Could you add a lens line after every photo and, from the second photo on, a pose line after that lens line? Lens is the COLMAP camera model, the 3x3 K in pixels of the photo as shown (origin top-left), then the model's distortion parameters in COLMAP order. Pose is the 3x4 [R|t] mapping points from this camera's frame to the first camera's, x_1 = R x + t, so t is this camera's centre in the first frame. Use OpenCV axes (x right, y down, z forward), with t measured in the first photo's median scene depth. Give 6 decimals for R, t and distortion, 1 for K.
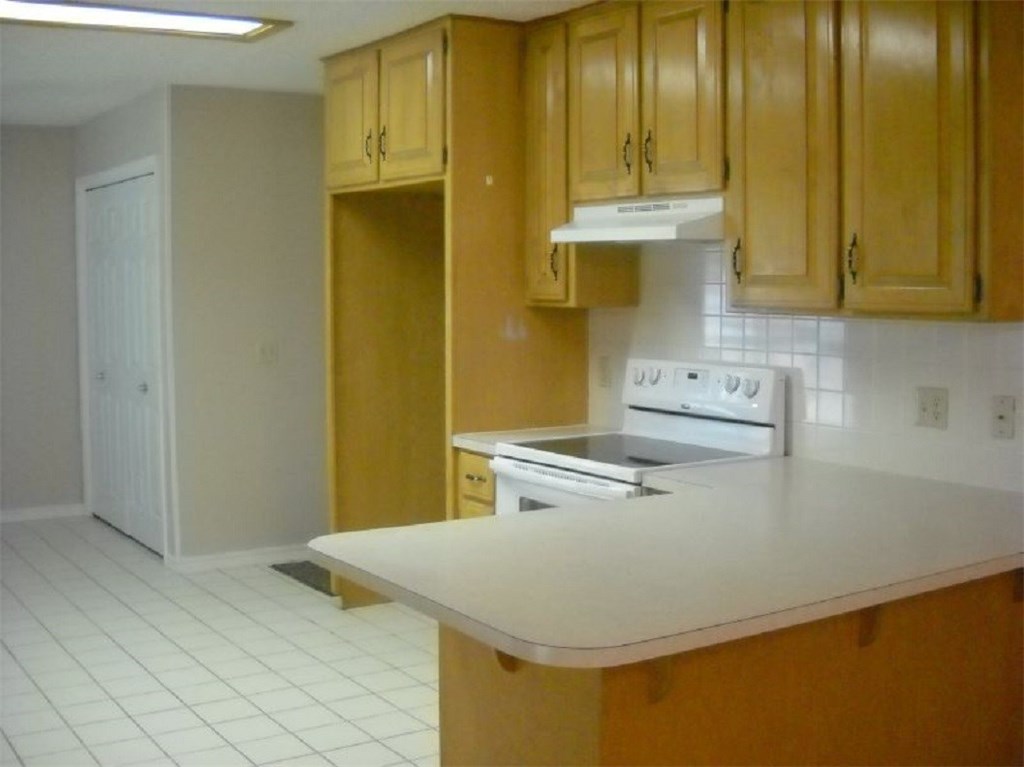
lens RADIAL K [[1241.2, 0, 514.1], [0, 1241.2, 381.8], [0, 0, 1]] dist [-0.200764, 0.000000]
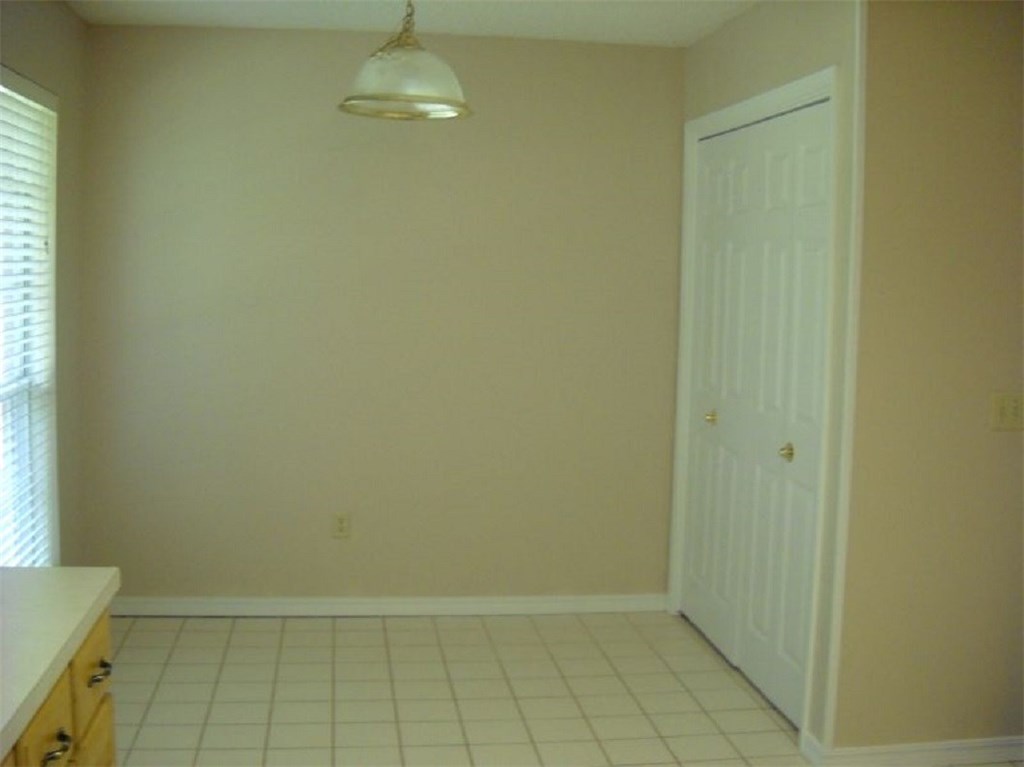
lens RADIAL K [[1241.2, 0, 510.8], [0, 1241.2, 384.8], [0, 0, 1]] dist [-0.200764, 0.000000]
pose [[0.899381, 0.063782, -0.432488, -0.149744], [-0.062165, 0.997905, 0.017893, -0.028583], [0.432723, 0.010793, 0.901462, 0.346797]]
